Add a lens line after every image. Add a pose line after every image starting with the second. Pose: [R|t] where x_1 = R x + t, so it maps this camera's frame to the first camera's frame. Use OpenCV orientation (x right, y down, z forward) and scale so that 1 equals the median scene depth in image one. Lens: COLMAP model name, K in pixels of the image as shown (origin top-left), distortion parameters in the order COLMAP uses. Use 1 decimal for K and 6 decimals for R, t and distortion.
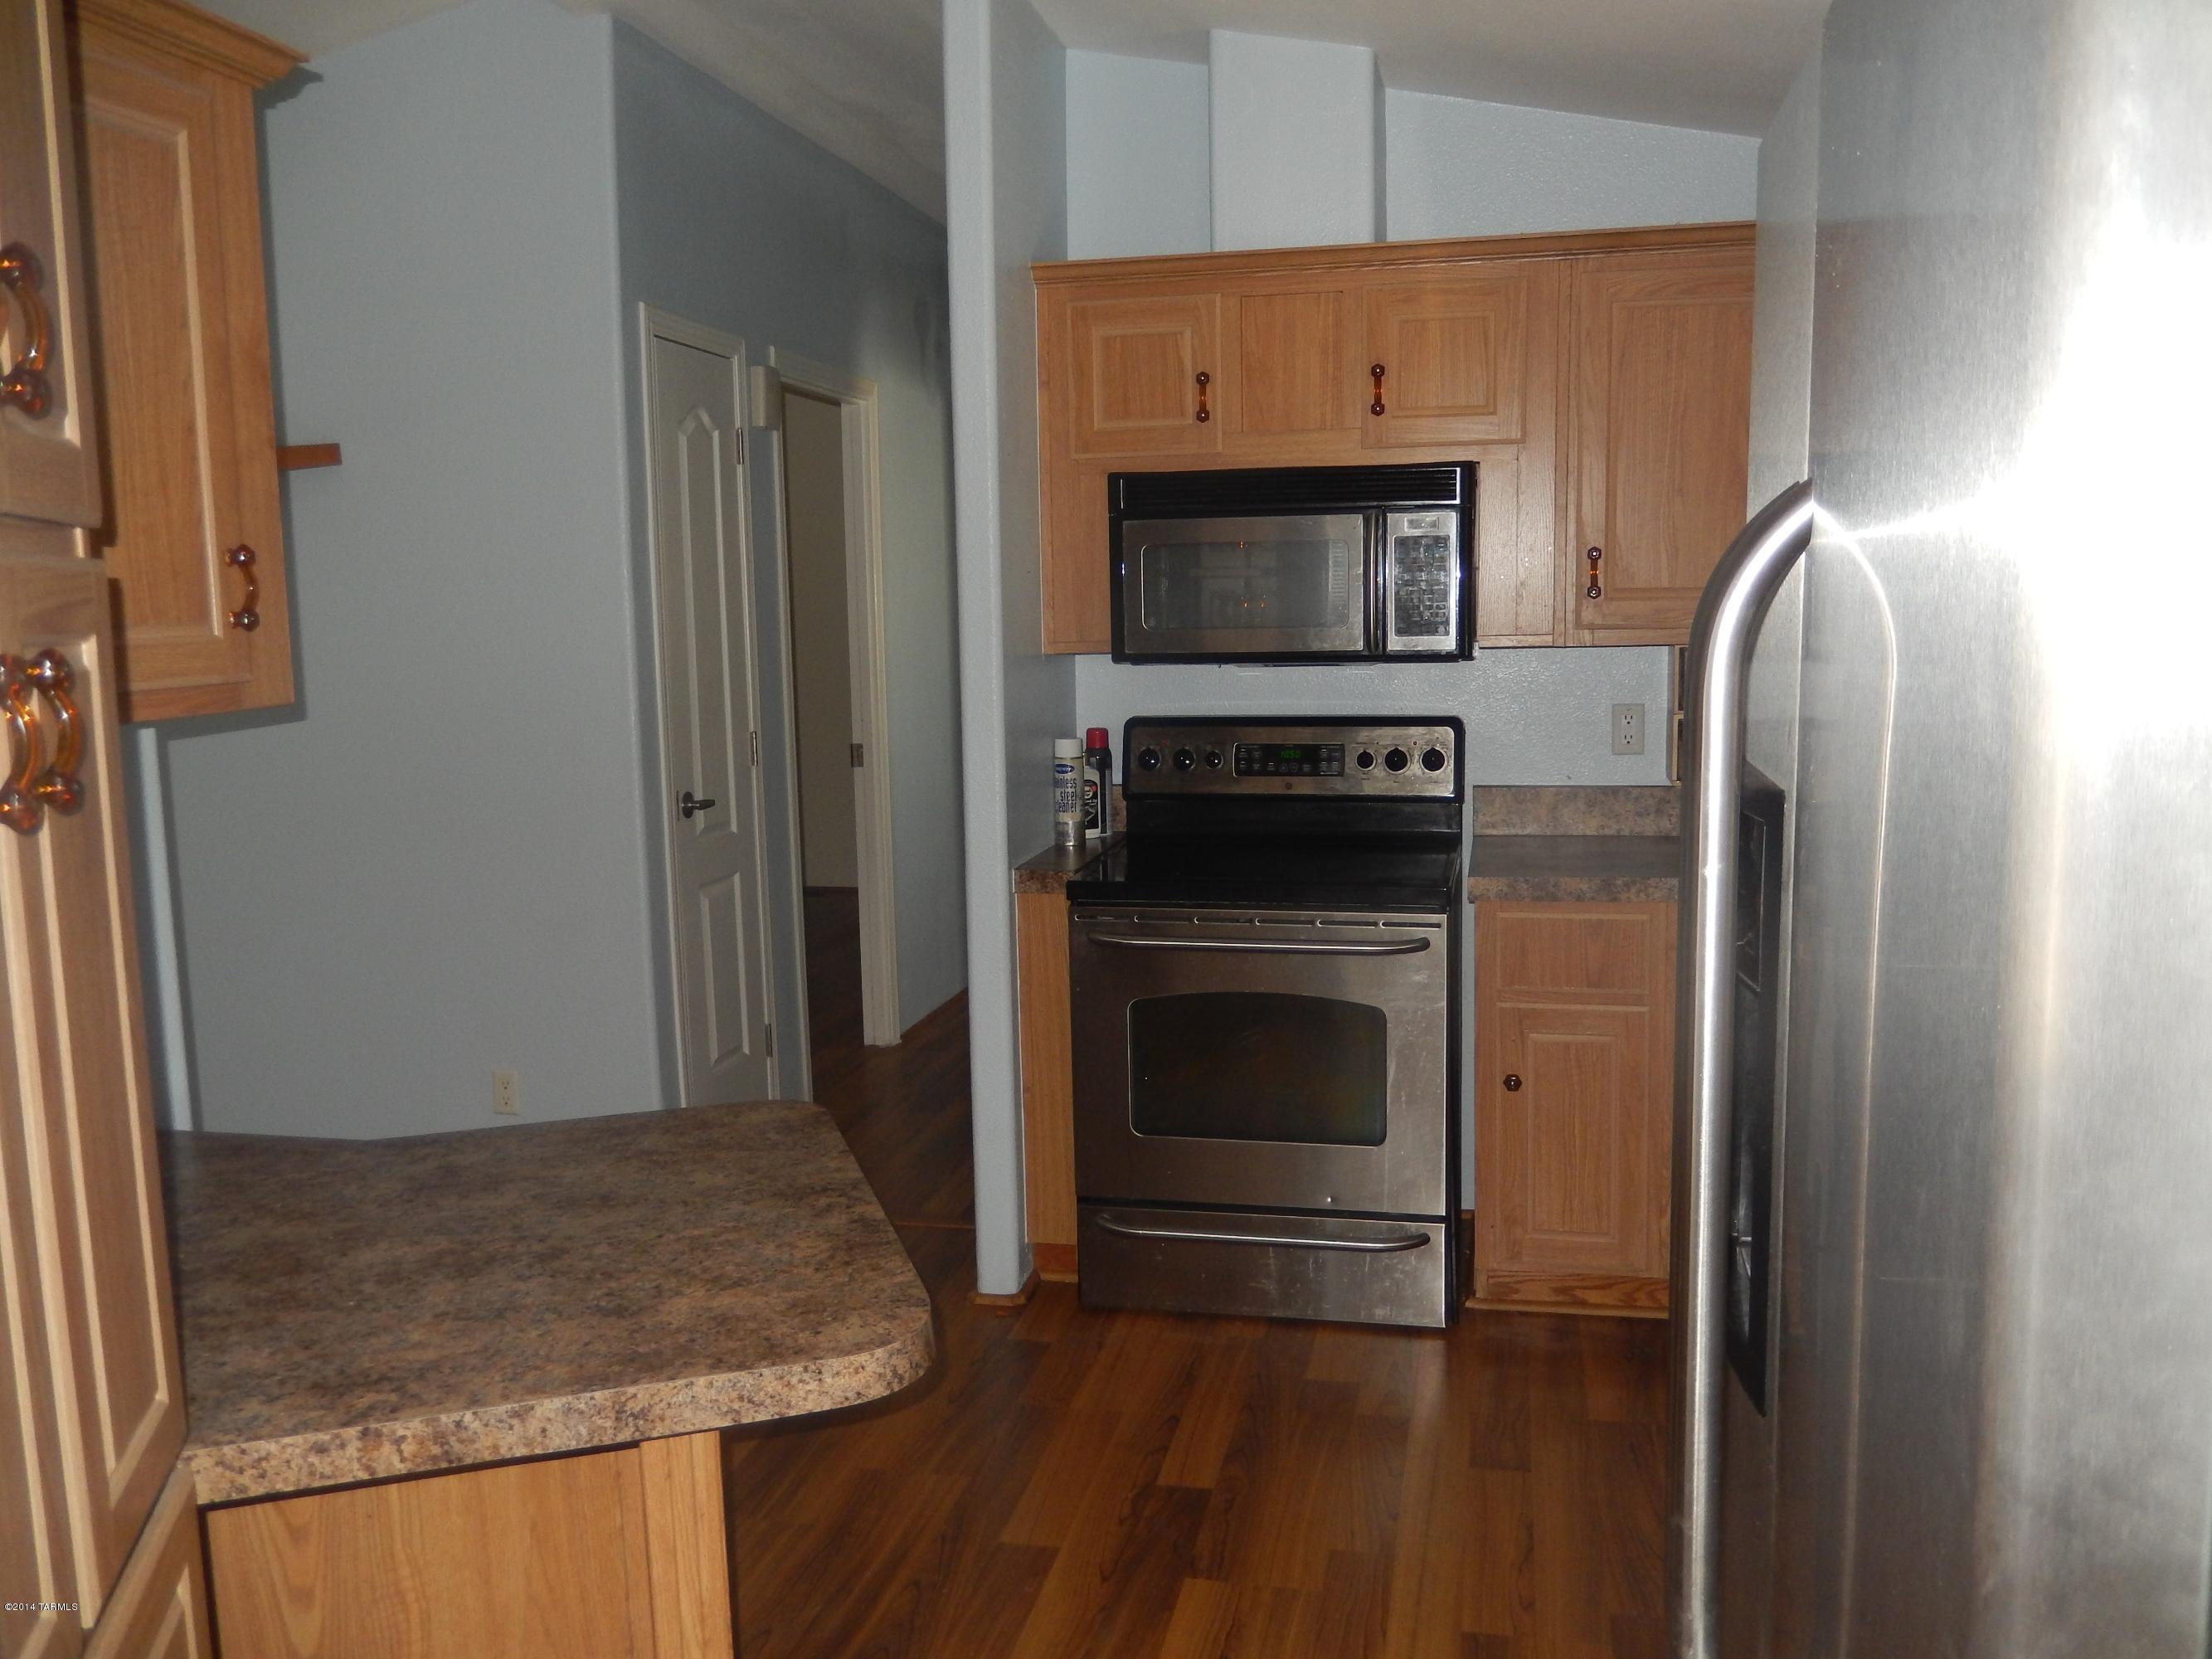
lens RADIAL K [[1835.3, 0, 1092.6], [0, 1835.3, 836.8], [0, 0, 1]] dist [-0.012274, -0.008221]
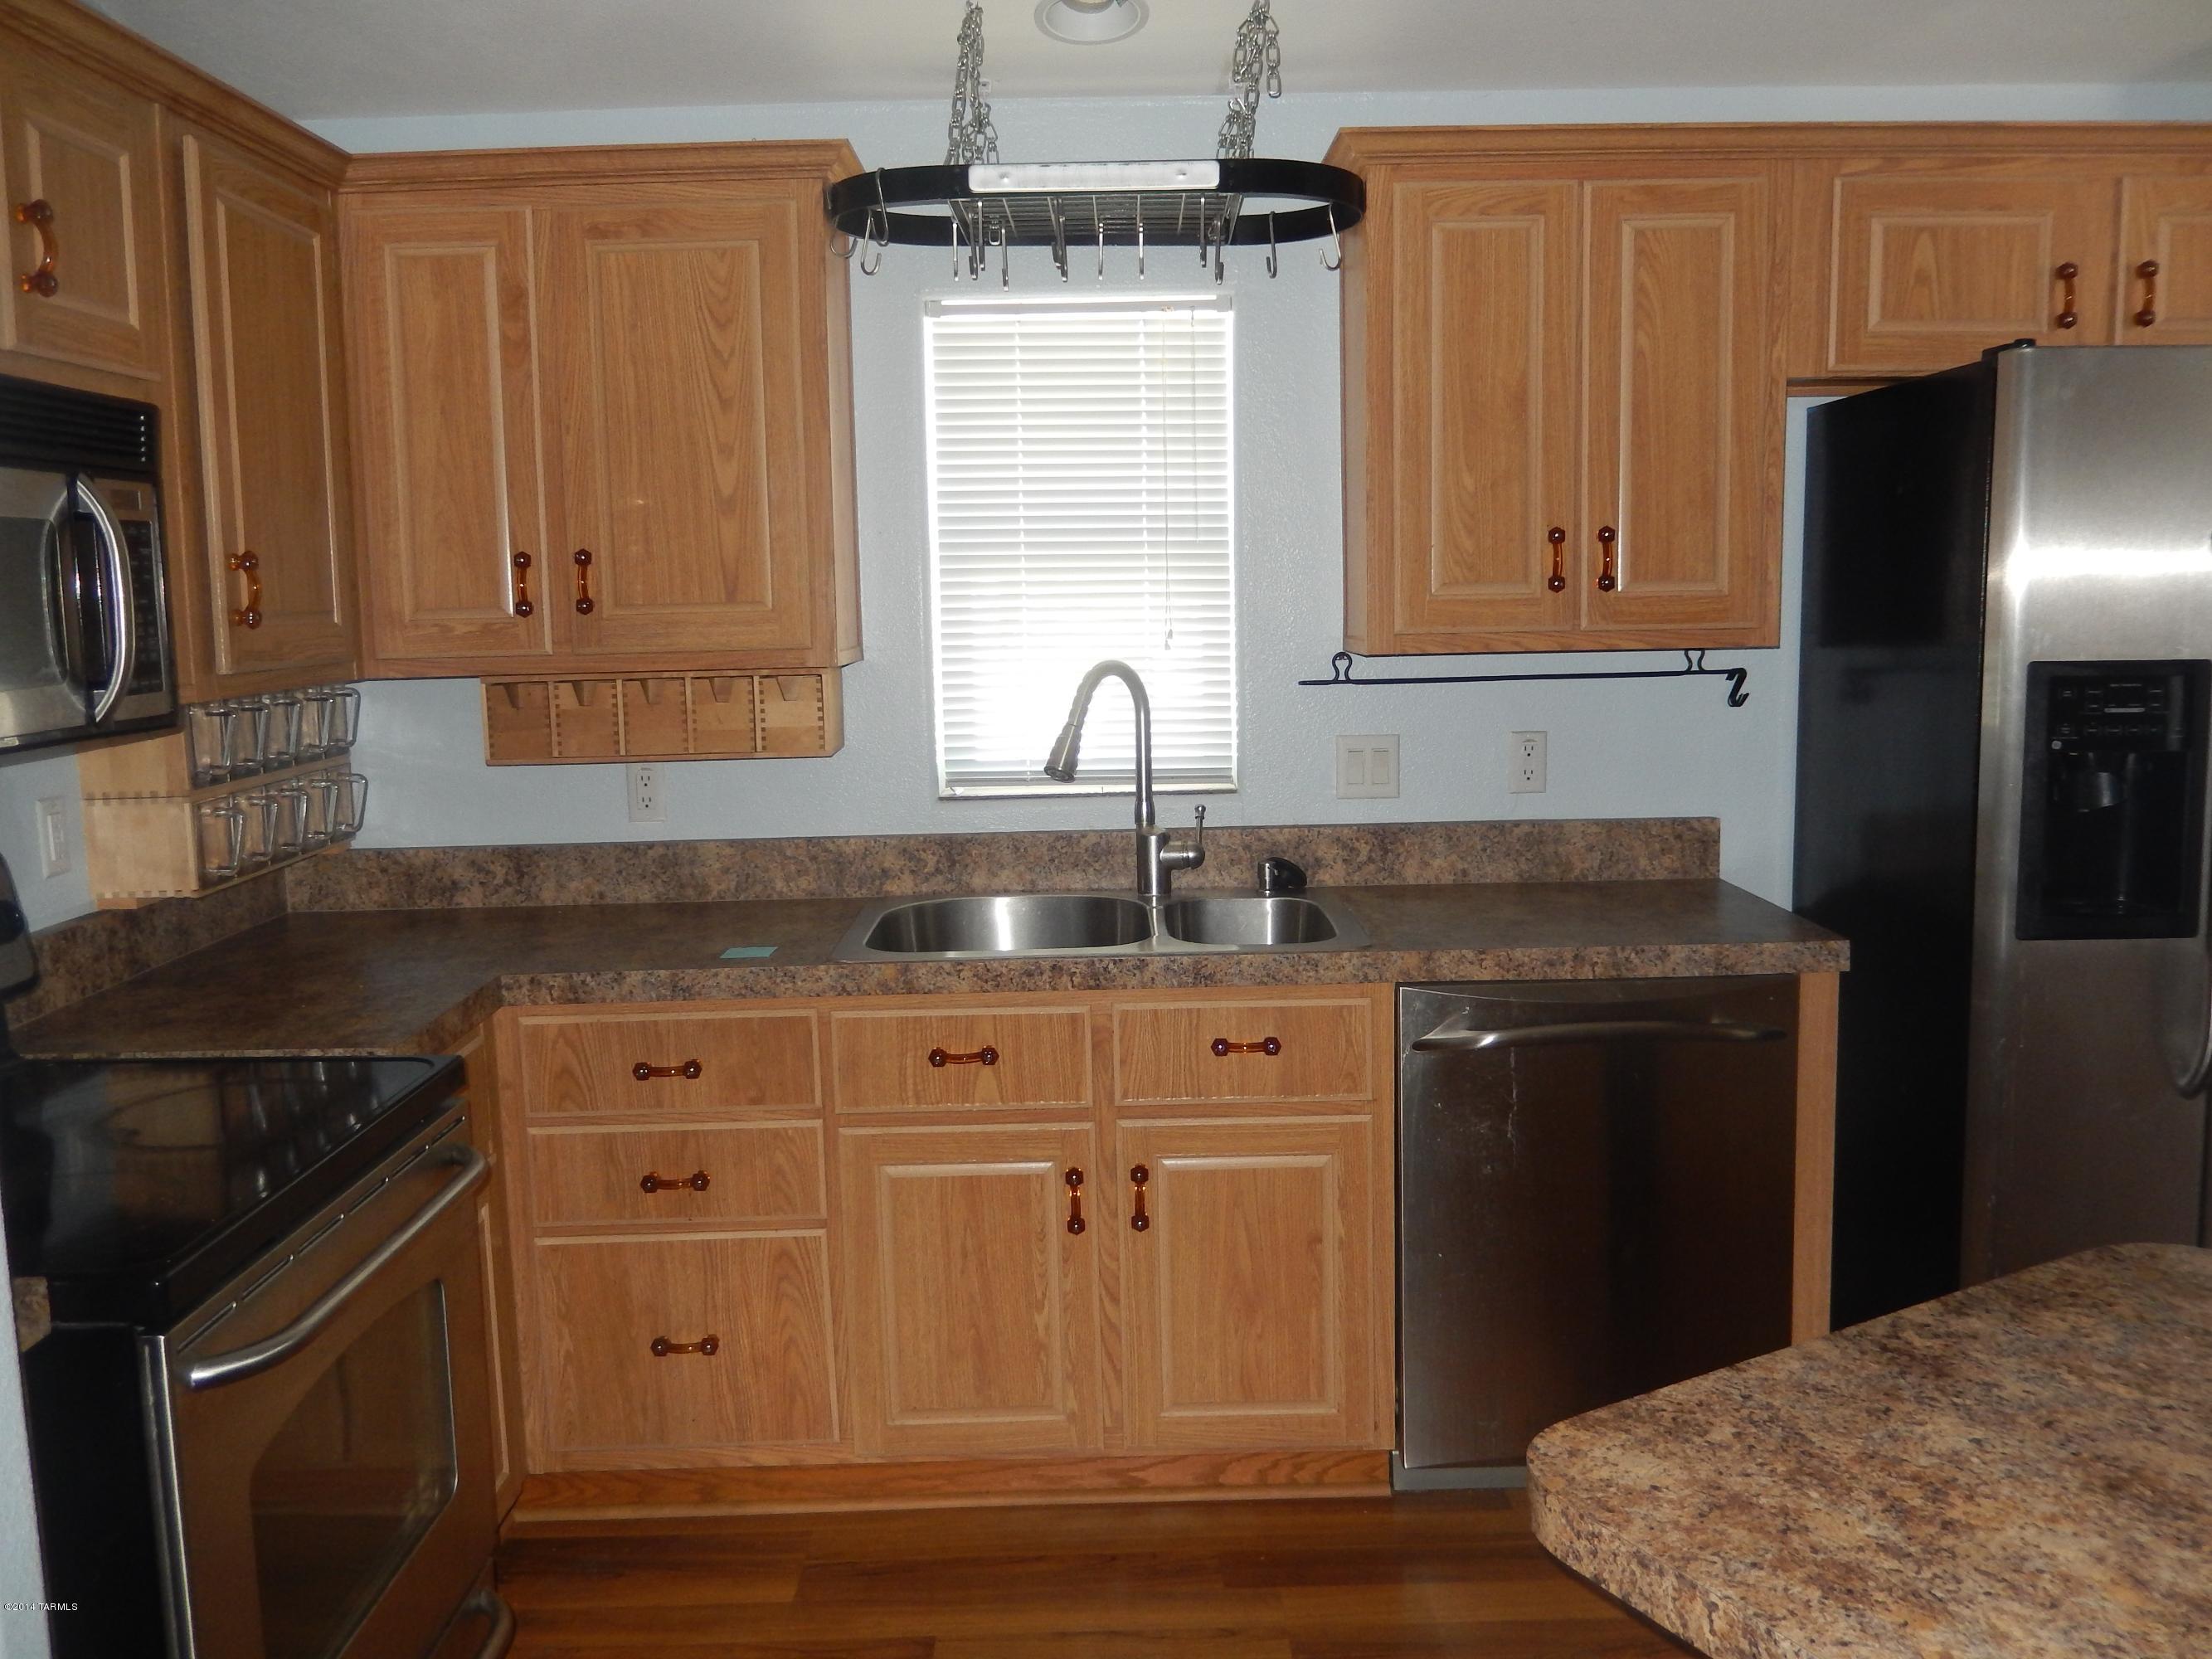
lens RADIAL K [[1835.3, 0, 1114.7], [0, 1835.3, 820.0], [0, 0, 1]] dist [-0.012274, -0.008221]
pose [[-0.238176, -0.097427, 0.966323, -0.816443], [0.142905, 0.980611, 0.134090, -0.177793], [-0.960651, 0.170029, -0.219636, 1.506186]]
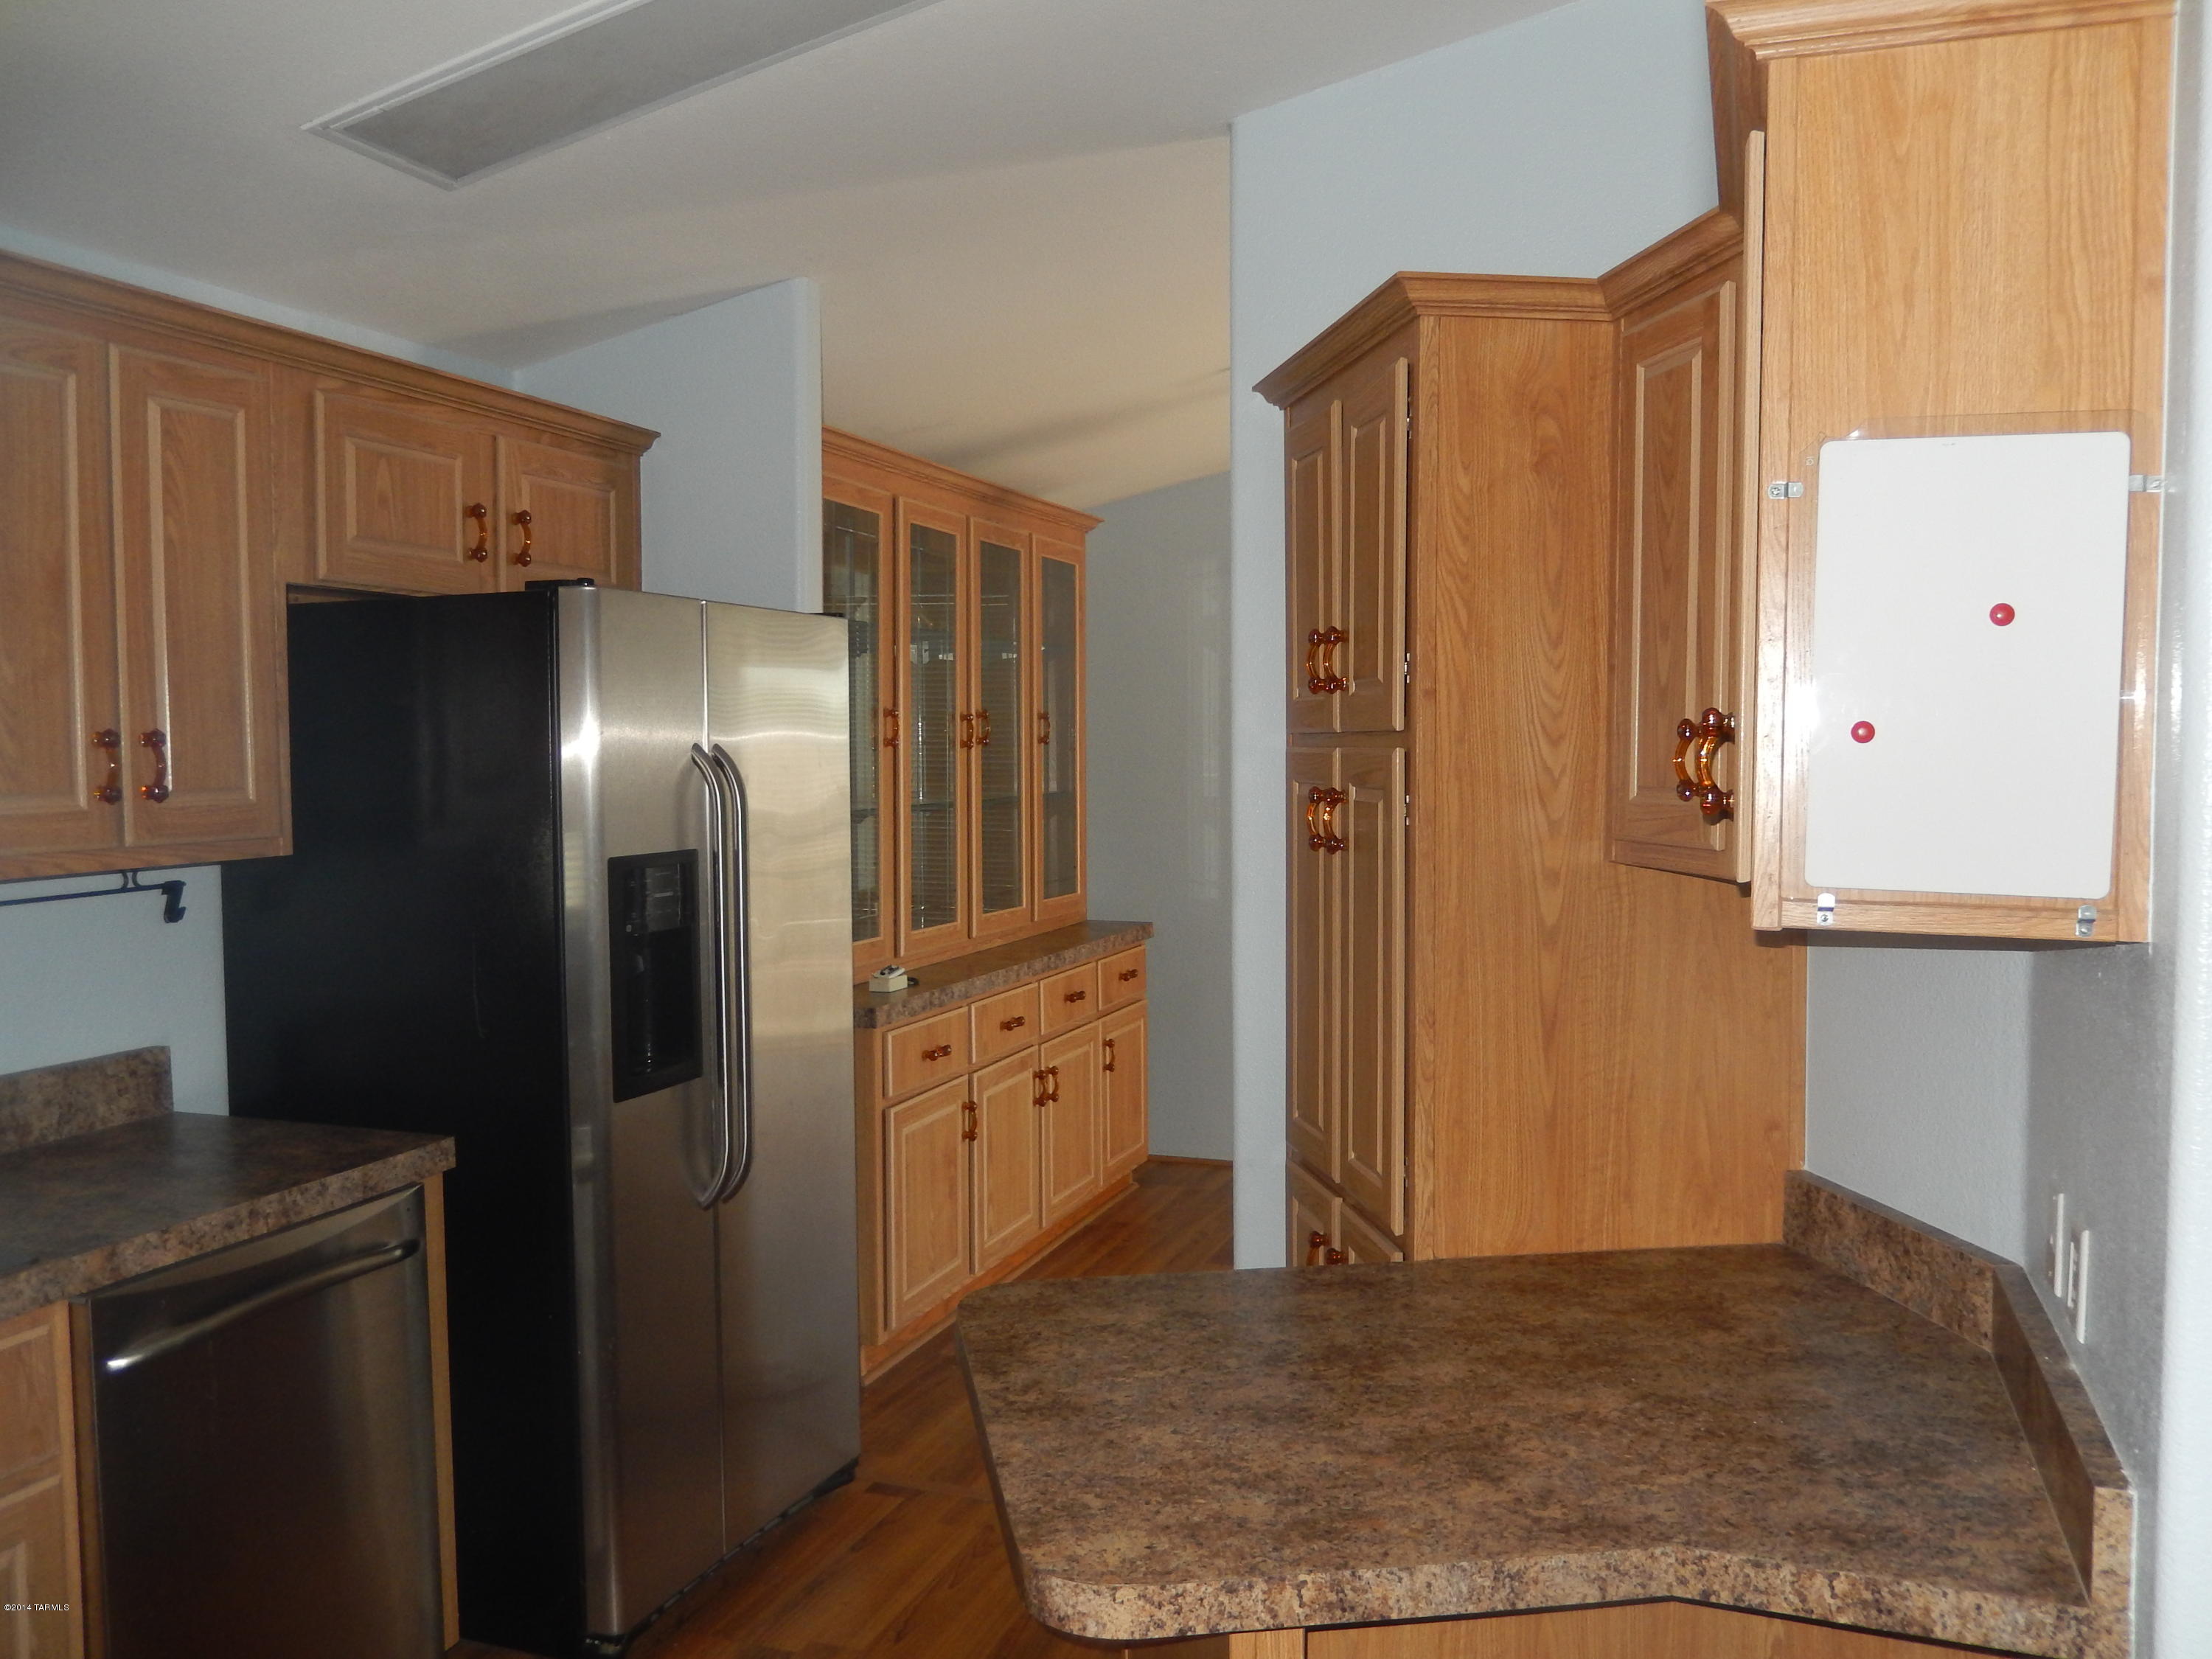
lens RADIAL K [[1835.2, 0, 1121.4], [0, 1835.2, 822.2], [0, 0, 1]] dist [-0.012274, -0.008221]
pose [[-0.993169, 0.025570, 0.113848, -0.322778], [0.044389, 0.985129, 0.165984, -0.271278], [-0.107911, 0.169904, -0.979535, 1.954408]]
